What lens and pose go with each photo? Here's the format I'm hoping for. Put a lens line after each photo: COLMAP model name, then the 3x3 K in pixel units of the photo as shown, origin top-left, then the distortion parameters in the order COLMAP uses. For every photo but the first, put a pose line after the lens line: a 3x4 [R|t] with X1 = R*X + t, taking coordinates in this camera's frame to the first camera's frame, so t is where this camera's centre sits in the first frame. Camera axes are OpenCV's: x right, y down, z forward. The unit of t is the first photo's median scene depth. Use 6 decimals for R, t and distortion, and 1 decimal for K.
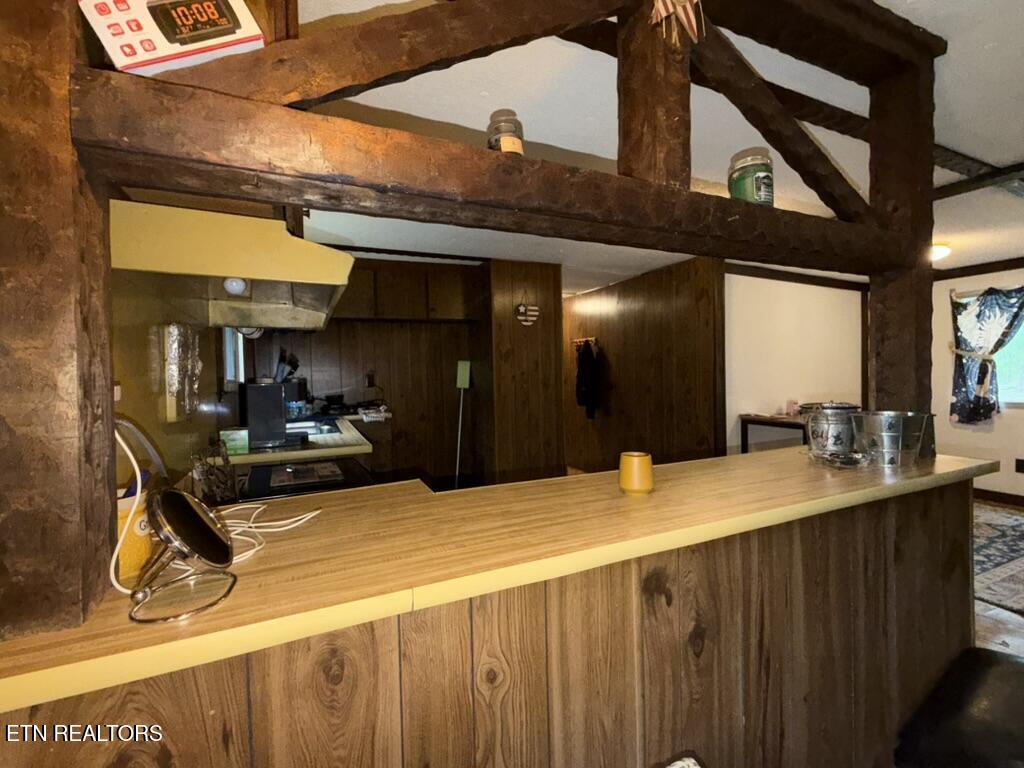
lens RADIAL K [[415.6, 0, 512.0], [0, 415.6, 384.0], [0, 0, 1]] dist [0.000020, -0.000001]
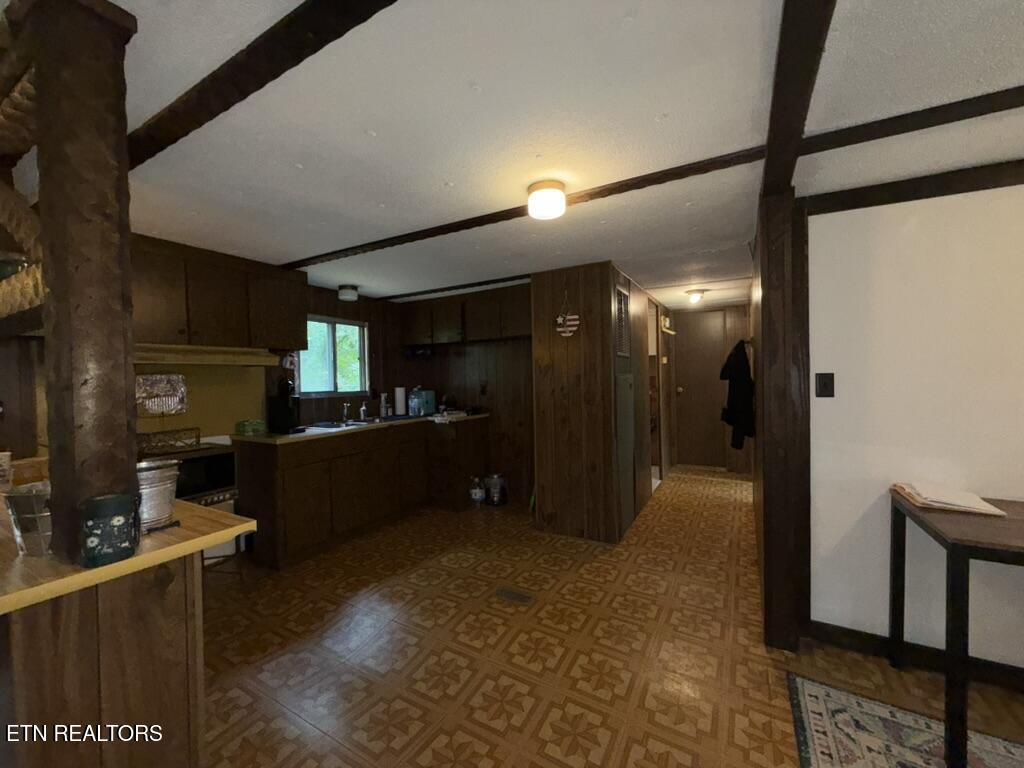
lens RADIAL K [[406.5, 0, 507.4], [0, 406.5, 384.0], [0, 0, 1]] dist [-0.001956, -0.000436]
pose [[0.606619, 0.024734, -0.794608, 0.681445], [-0.015497, 0.999694, 0.019287, -0.050748], [0.794841, 0.000614, 0.606817, 0.342664]]
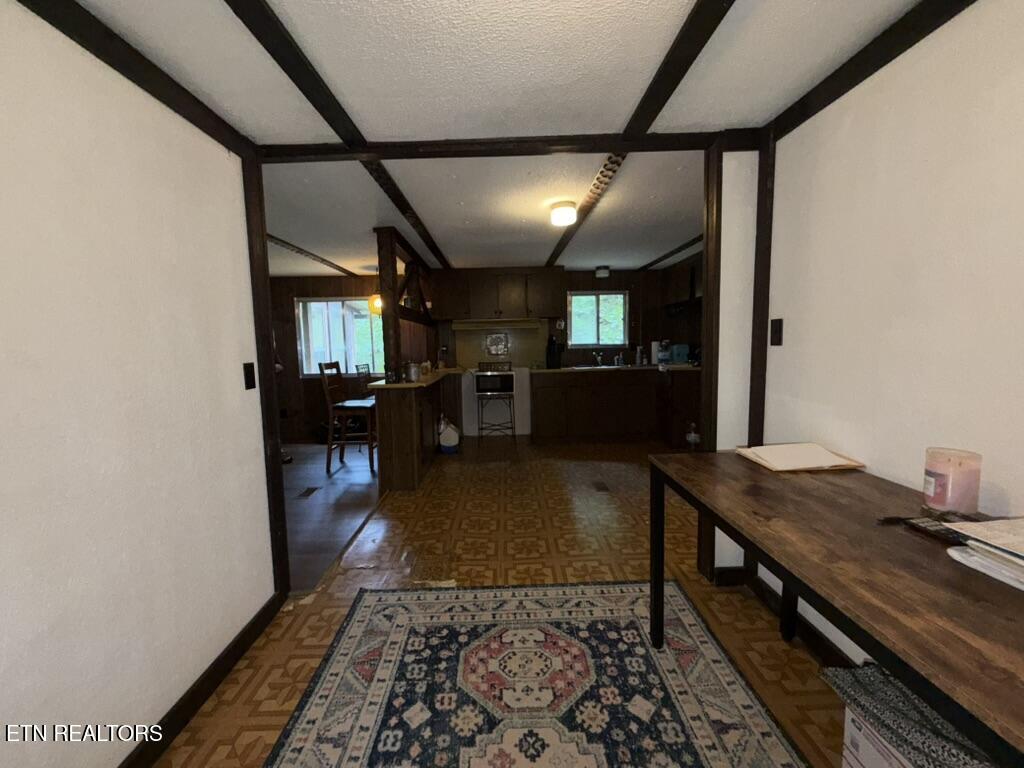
lens RADIAL K [[406.5, 0, 507.4], [0, 406.5, 384.0], [0, 0, 1]] dist [-0.001956, -0.000436]
pose [[-0.371375, 0.119047, -0.920819, 1.086913], [0.010261, 0.992212, 0.124139, -0.047680], [0.928426, 0.036653, -0.369705, 0.884355]]
